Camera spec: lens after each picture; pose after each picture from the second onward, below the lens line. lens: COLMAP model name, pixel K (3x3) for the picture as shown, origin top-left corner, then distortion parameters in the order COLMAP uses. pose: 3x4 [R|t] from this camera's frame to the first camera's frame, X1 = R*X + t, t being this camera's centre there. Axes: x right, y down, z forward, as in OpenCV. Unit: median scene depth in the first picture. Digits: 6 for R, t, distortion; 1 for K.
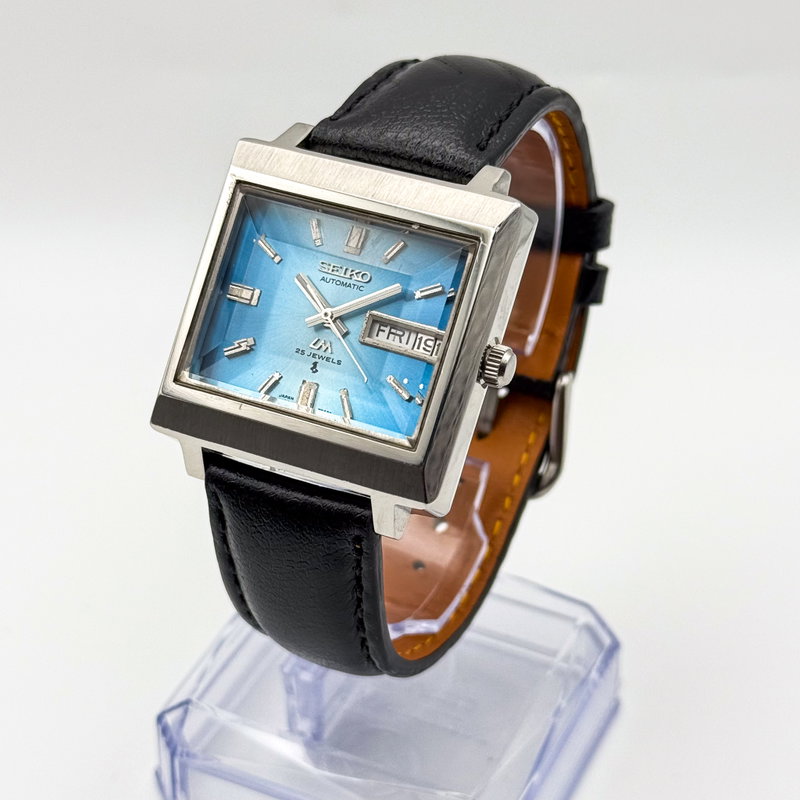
lens RADIAL K [[1895.5, 0, 400.0], [0, 1895.5, 400.0], [0, 0, 1]] dist [0.087385, 0.174575]
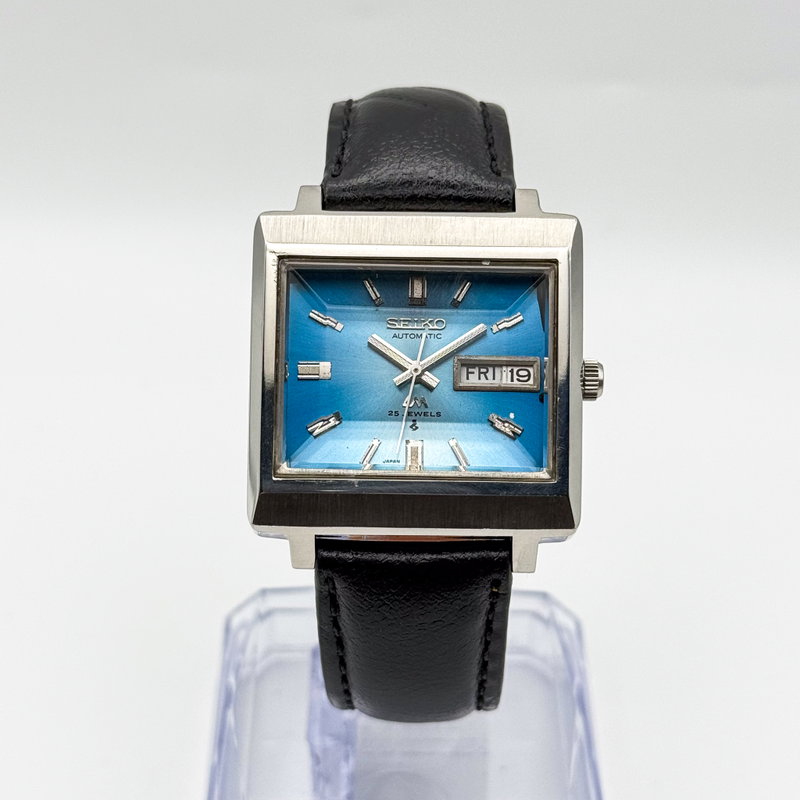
lens RADIAL K [[1895.5, 0, 400.0], [0, 1895.5, 400.0], [0, 0, 1]] dist [0.087385, 0.174575]
pose [[0.908003, -0.238220, 0.344647, -0.377343], [0.235591, 0.970557, 0.050164, -0.078892], [-0.346450, 0.035646, 0.937391, 0.082599]]
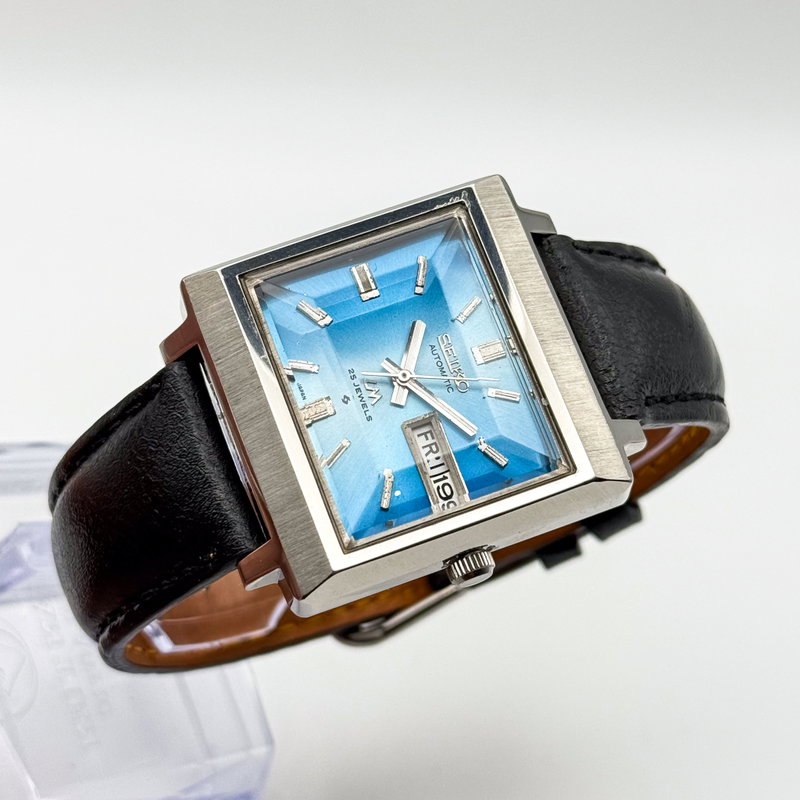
lens RADIAL K [[1895.5, 0, 400.0], [0, 1895.5, 400.0], [0, 0, 1]] dist [0.087385, 0.174575]
pose [[0.575995, 0.810692, 0.104921, -0.120911], [-0.810461, 0.583096, -0.056142, 0.013128], [-0.106693, -0.052697, 0.992895, 0.112764]]
